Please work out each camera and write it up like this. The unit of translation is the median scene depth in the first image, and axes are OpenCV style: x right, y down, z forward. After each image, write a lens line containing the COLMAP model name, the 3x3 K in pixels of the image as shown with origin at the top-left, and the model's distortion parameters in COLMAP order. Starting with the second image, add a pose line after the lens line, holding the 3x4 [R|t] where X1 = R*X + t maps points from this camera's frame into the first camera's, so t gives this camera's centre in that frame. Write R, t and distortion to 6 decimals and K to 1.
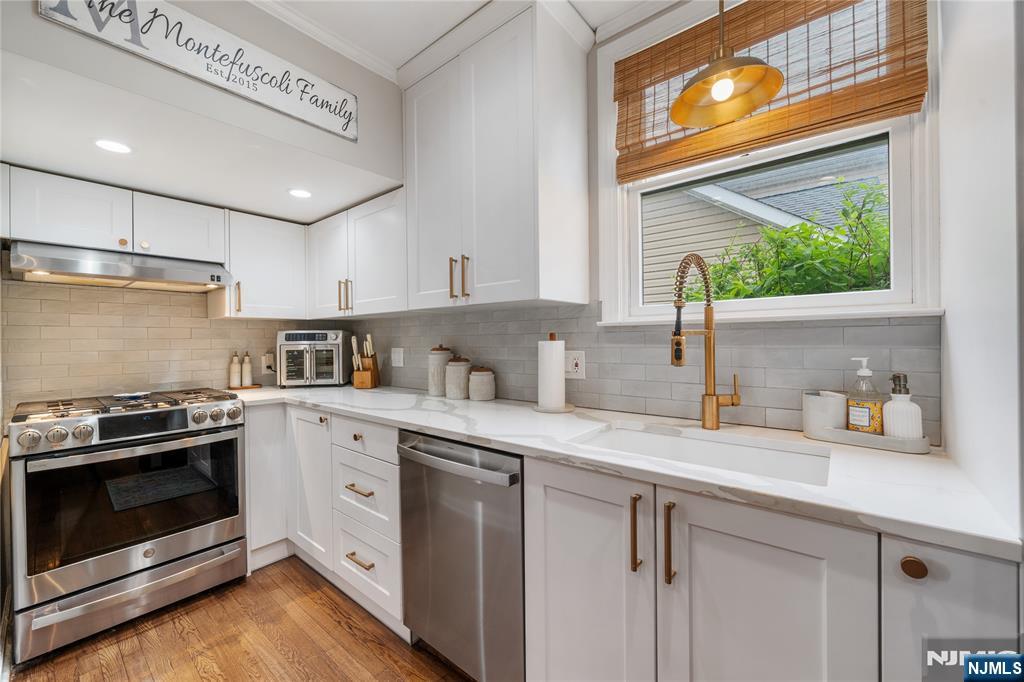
lens RADIAL K [[407.2, 0, 510.2], [0, 407.2, 339.1], [0, 0, 1]] dist [-0.000209, 0.000546]
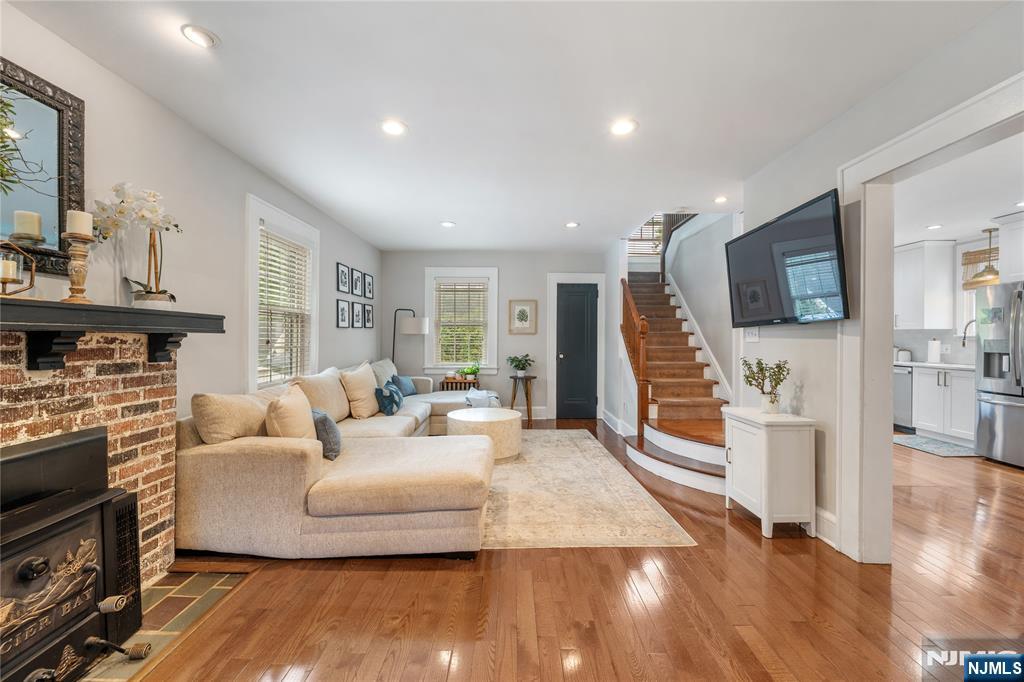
lens RADIAL K [[407.2, 0, 511.6], [0, 407.2, 337.6], [0, 0, 1]] dist [-0.000209, 0.000546]
pose [[0.628186, 0.016203, -0.777894, 0.507877], [-0.013857, 0.999858, 0.009636, -0.006480], [0.777939, 0.004727, 0.628321, -3.558440]]
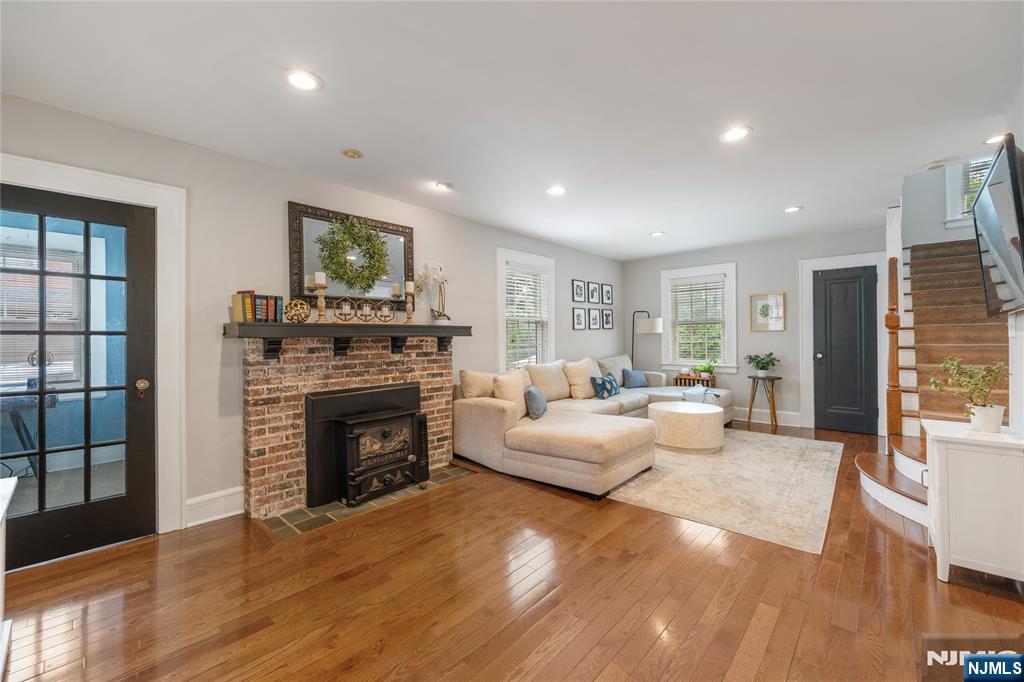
lens RADIAL K [[407.2, 0, 514.7], [0, 407.2, 337.5], [0, 0, 1]] dist [-0.000209, 0.000546]
pose [[-0.055490, 0.014958, -0.998347, 1.200700], [0.009908, 0.999847, 0.014430, -0.018675], [0.998410, -0.009091, -0.055630, -3.076989]]
